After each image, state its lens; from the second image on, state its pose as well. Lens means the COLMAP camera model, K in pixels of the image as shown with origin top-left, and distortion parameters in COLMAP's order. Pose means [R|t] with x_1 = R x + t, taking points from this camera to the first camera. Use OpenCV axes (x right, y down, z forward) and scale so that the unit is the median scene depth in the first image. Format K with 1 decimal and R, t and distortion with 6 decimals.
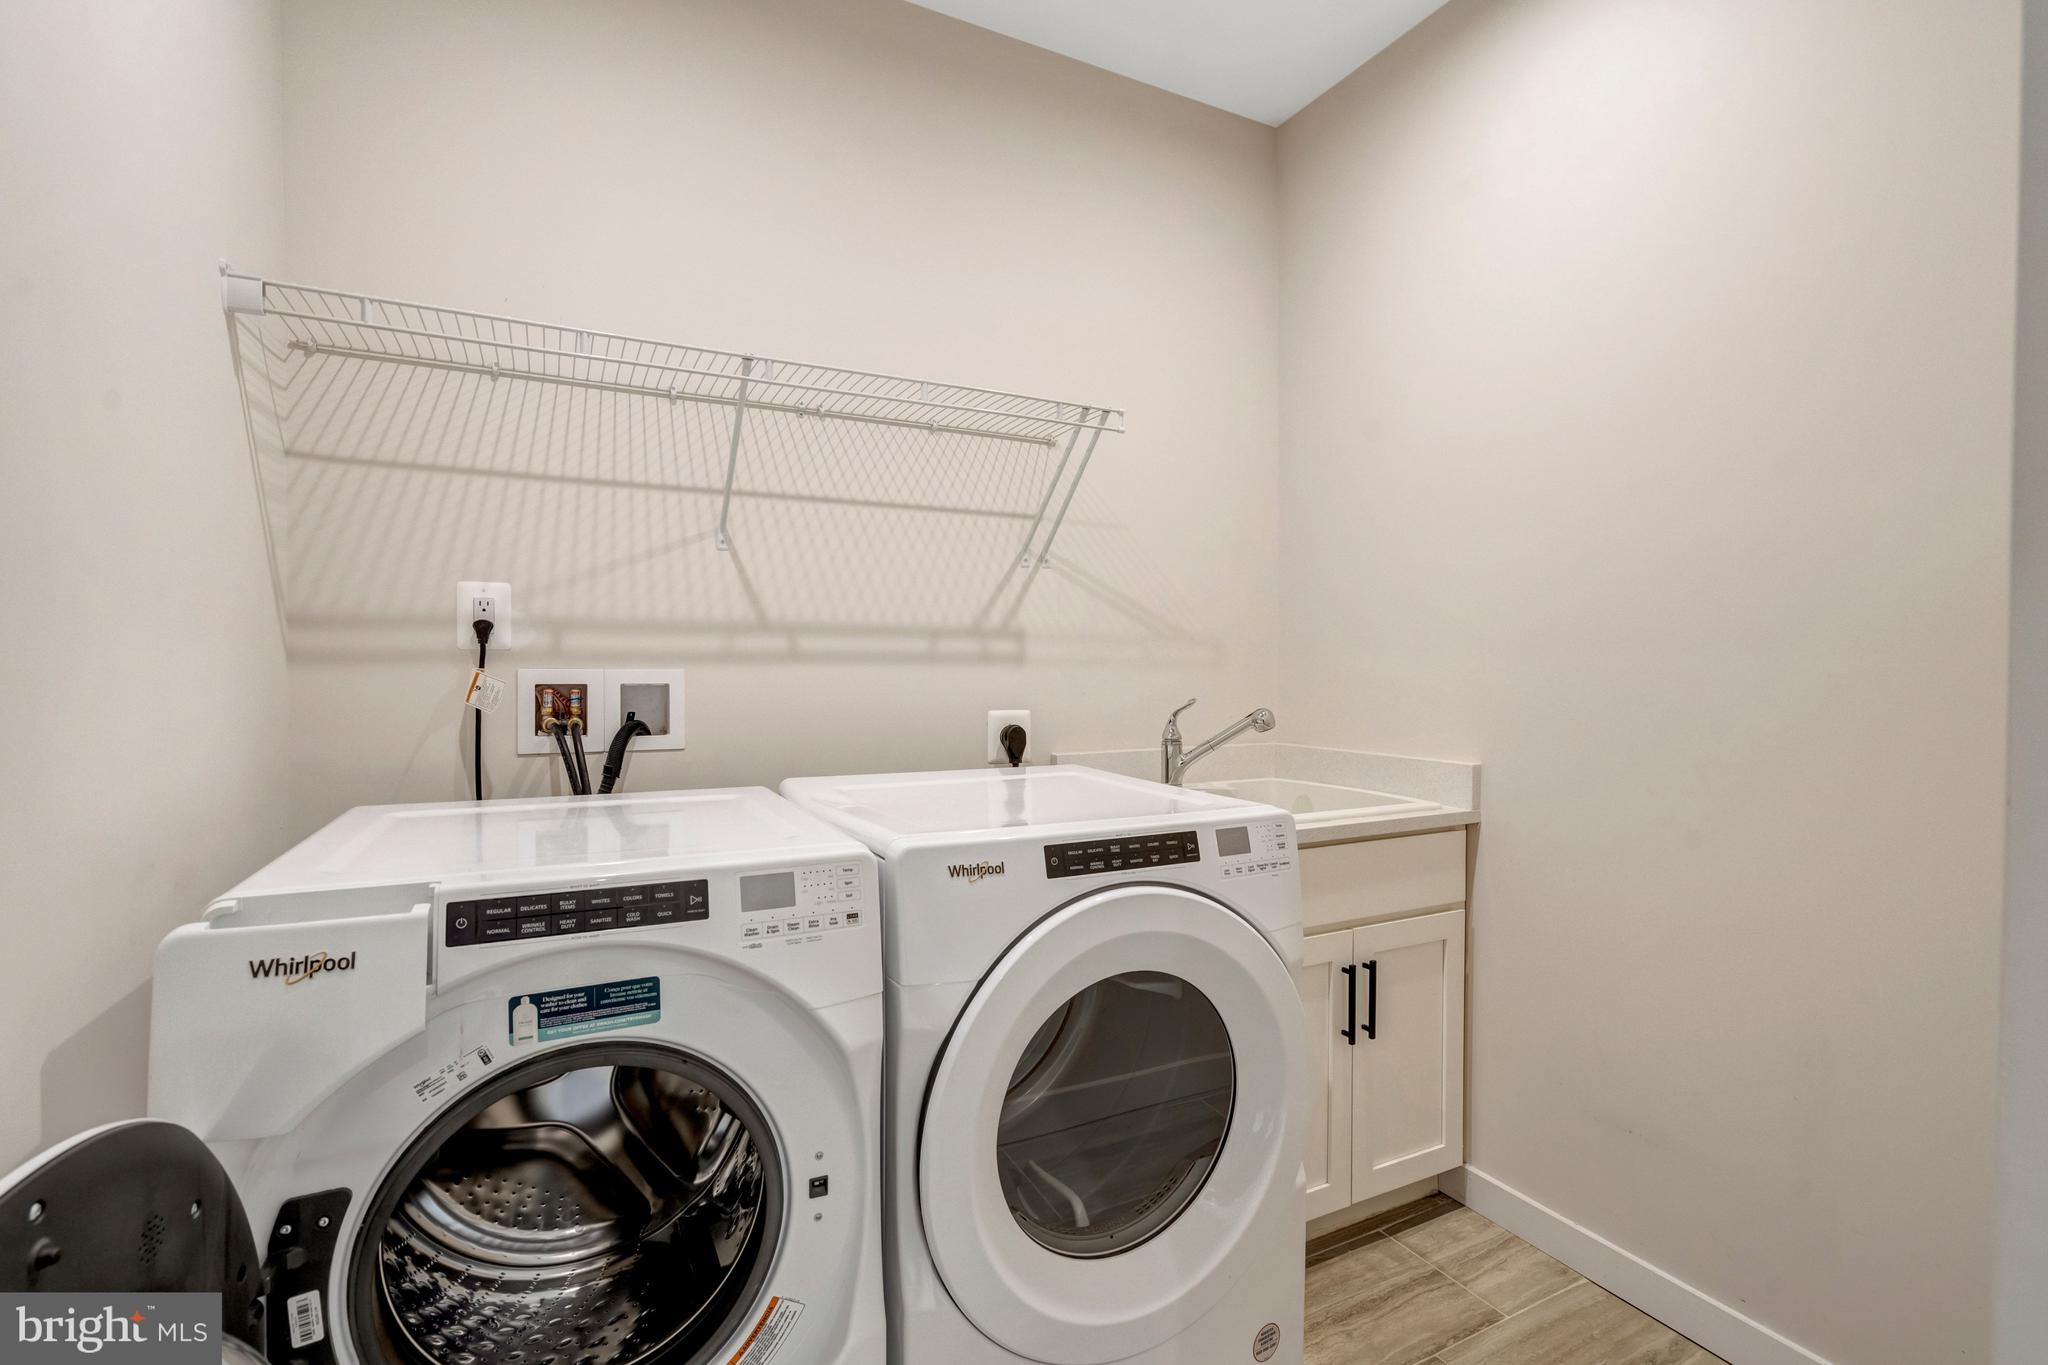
lens RADIAL K [[938.4, 0, 1028.3], [0, 938.4, 689.8], [0, 0, 1]] dist [-0.004715, 0.003188]
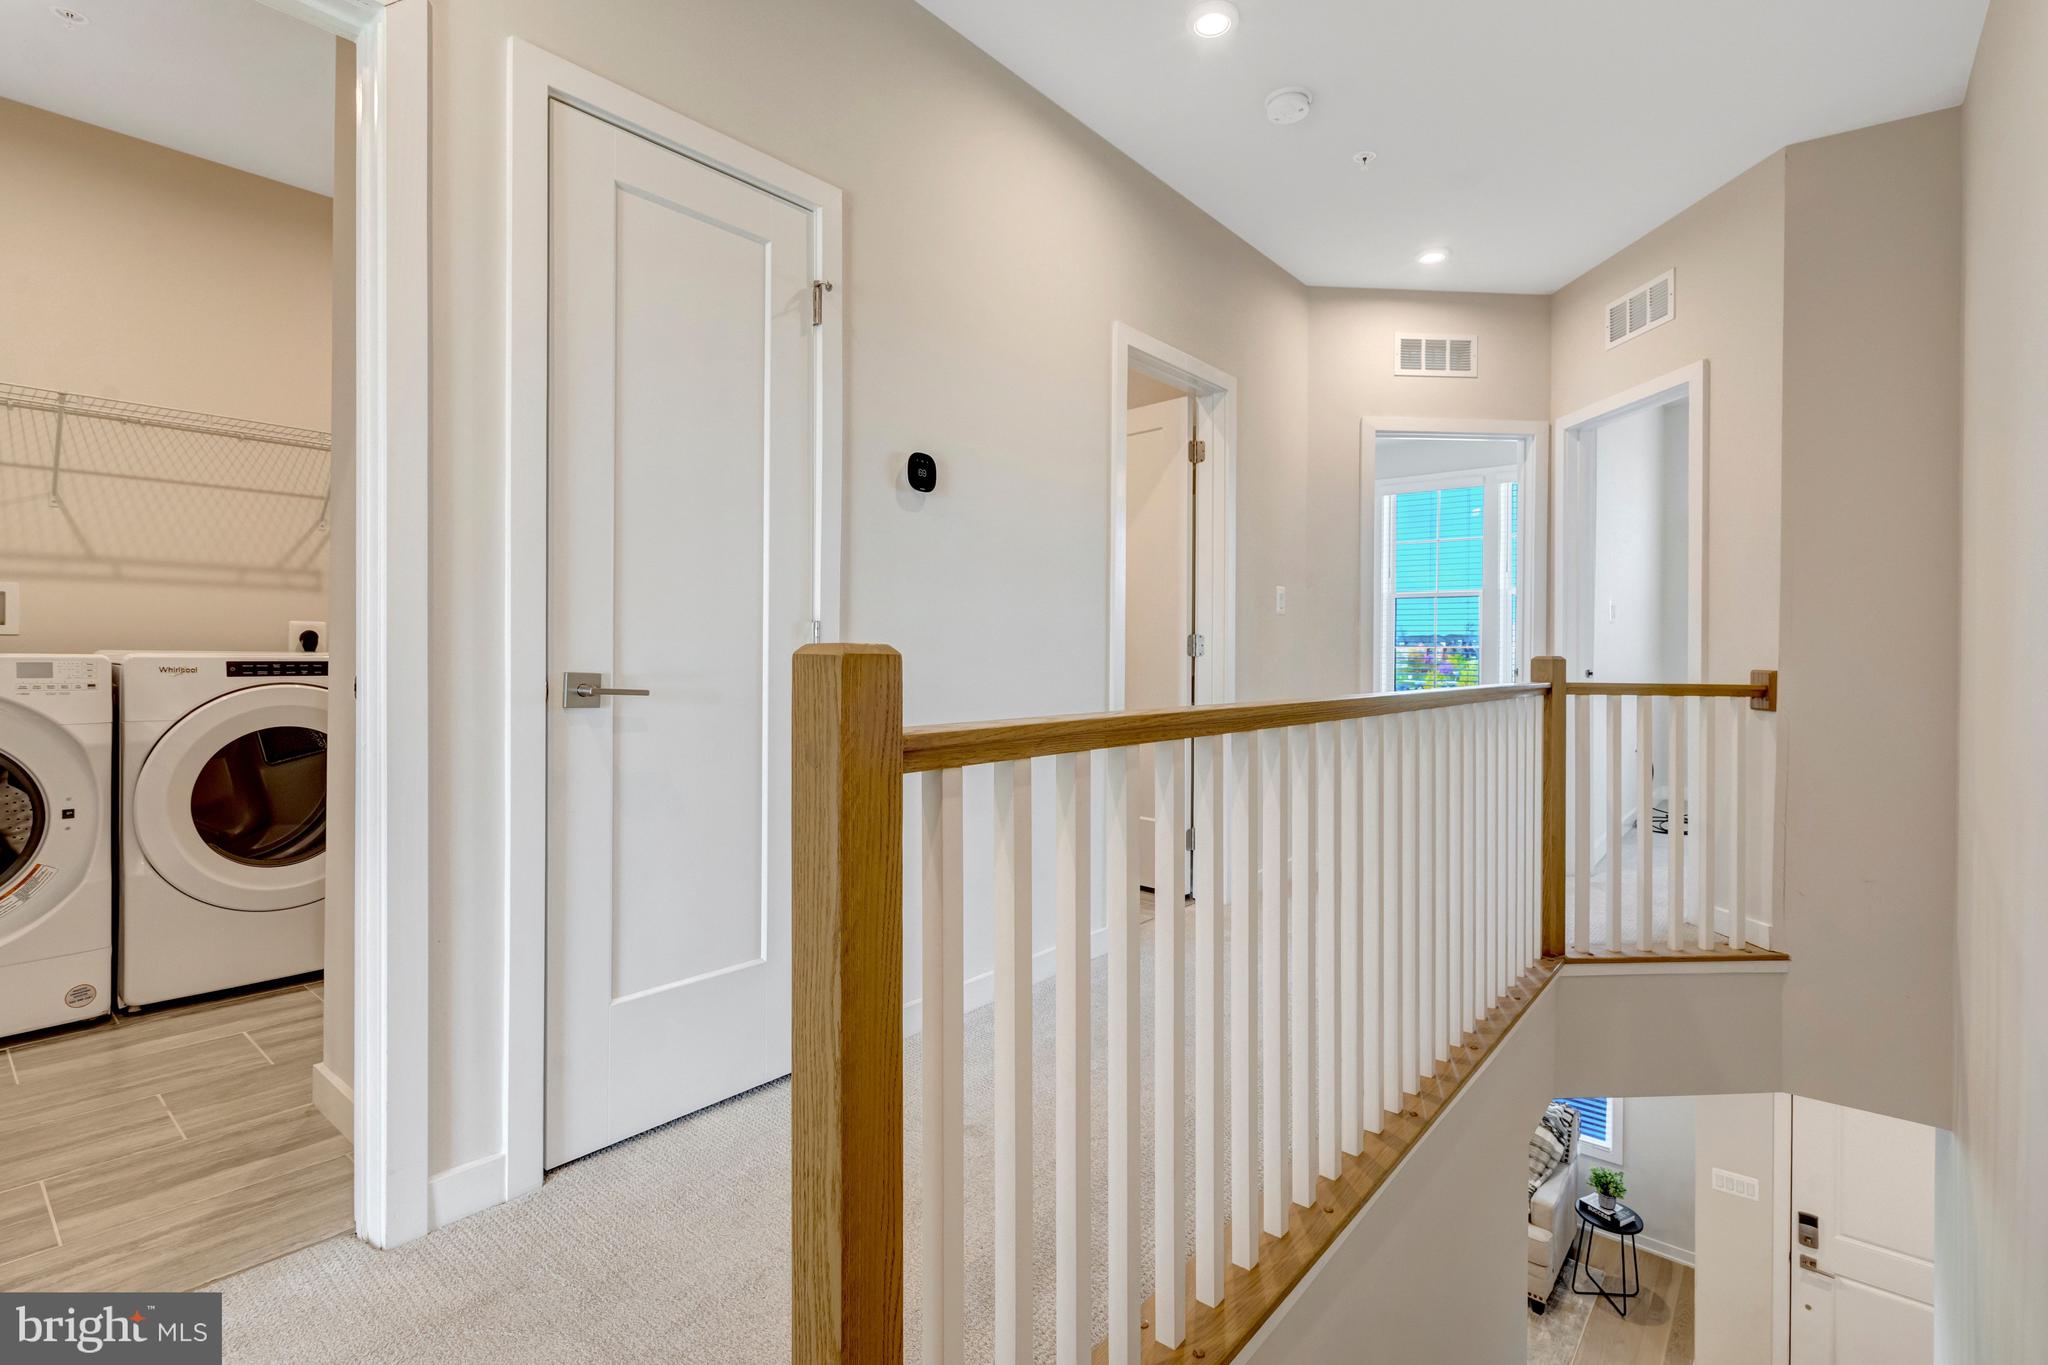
lens RADIAL K [[938.4, 0, 1014.6], [0, 938.4, 662.9], [0, 0, 1]] dist [-0.004715, 0.003188]
pose [[0.923299, 0.001639, 0.384080, 0.541967], [0.002892, 0.999933, -0.011220, 0.129487], [-0.384072, 0.011470, 0.923232, -1.027130]]
